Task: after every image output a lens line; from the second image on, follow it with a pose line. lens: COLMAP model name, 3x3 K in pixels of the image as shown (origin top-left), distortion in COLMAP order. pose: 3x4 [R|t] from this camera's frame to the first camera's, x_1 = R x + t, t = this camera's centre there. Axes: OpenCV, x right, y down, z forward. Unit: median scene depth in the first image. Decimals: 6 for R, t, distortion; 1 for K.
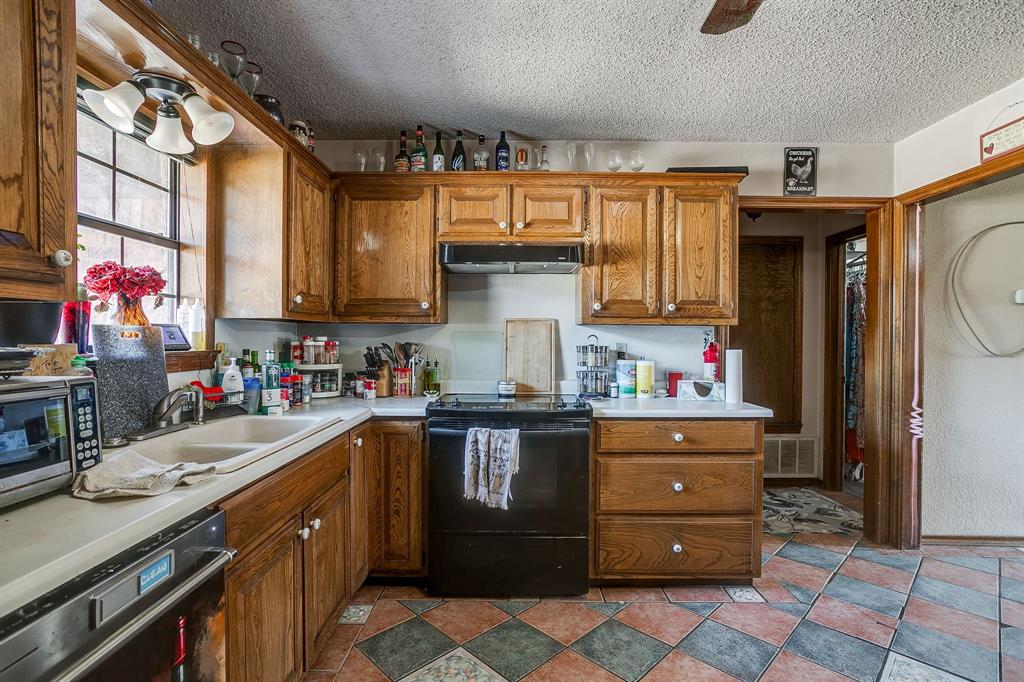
lens RADIAL K [[496.9, 0, 506.5], [0, 496.9, 340.2], [0, 0, 1]] dist [-0.038303, 0.014910]
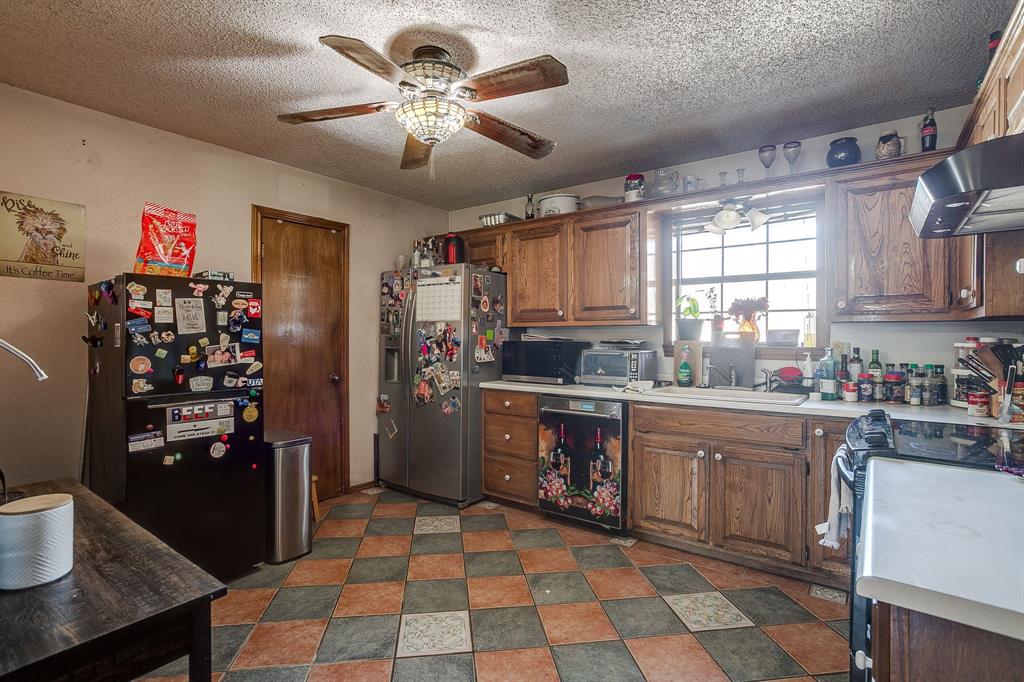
lens RADIAL K [[496.9, 0, 506.5], [0, 496.9, 340.2], [0, 0, 1]] dist [-0.038303, 0.014910]
pose [[-0.597854, 0.000501, -0.801605, 1.198238], [-0.010152, 0.999915, 0.008196, -0.001469], [0.801541, 0.013038, -0.597798, 1.315138]]
